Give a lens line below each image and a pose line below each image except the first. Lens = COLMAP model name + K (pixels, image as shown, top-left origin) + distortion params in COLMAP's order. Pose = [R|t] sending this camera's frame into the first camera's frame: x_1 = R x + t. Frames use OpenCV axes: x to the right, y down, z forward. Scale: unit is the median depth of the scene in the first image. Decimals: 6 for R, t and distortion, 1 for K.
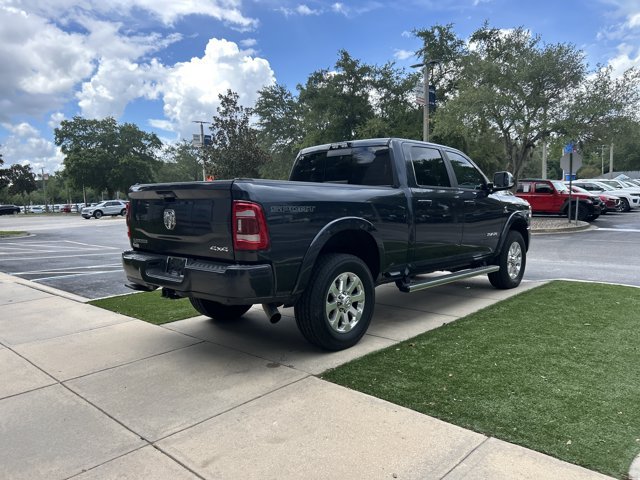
lens RADIAL K [[482.0, 0, 324.0], [0, 482.0, 245.7], [0, 0, 1]] dist [0.045083, -0.045741]
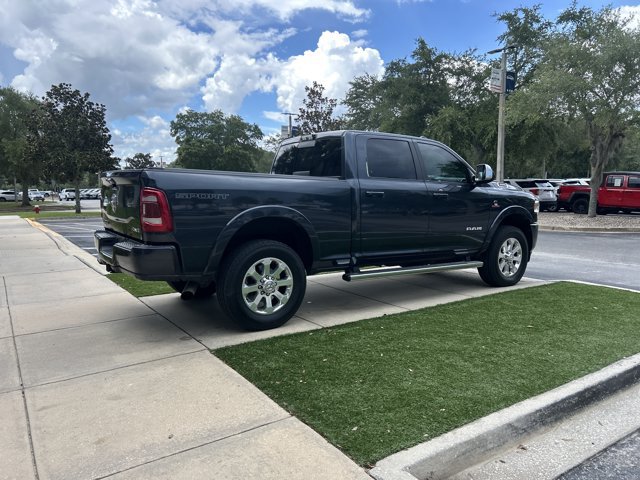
lens RADIAL K [[482.0, 0, 323.2], [0, 482.0, 236.1], [0, 0, 1]] dist [0.045083, -0.045741]
pose [[0.976514, 0.041051, -0.211505, 0.072743], [-0.040818, 0.999152, 0.005470, -0.000513], [0.211550, 0.003292, 0.977362, -0.001624]]
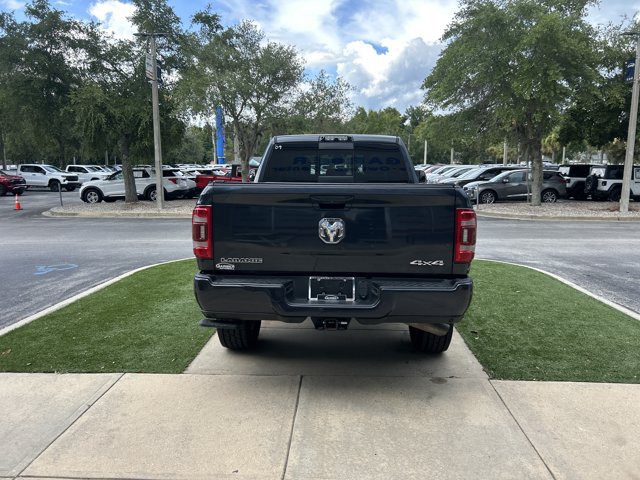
lens RADIAL K [[482.0, 0, 324.4], [0, 482.0, 234.9], [0, 0, 1]] dist [0.045083, -0.045741]
pose [[0.757129, -0.059644, 0.650536, -0.149680], [0.044976, 0.998220, 0.039175, -0.014059], [-0.651715, -0.000402, 0.758464, 0.073954]]
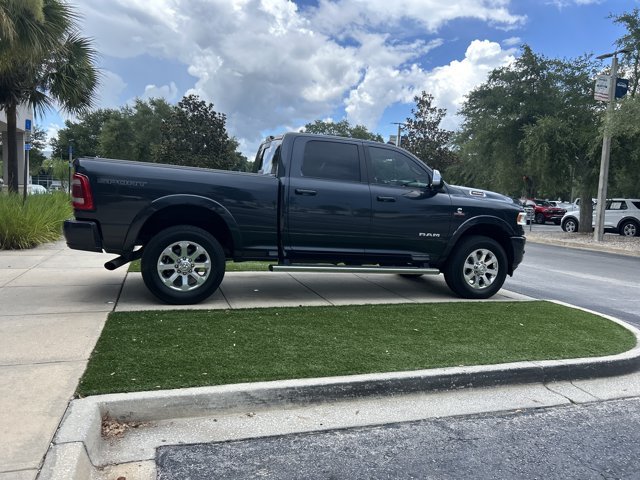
lens RADIAL K [[482.0, 0, 323.1], [0, 482.0, 236.4], [0, 0, 1]] dist [0.045083, -0.045741]
pose [[0.879347, 0.105762, -0.464288, 0.170200], [-0.116215, 0.993205, 0.006139, -0.000588], [0.461783, 0.048559, 0.885663, 0.017295]]
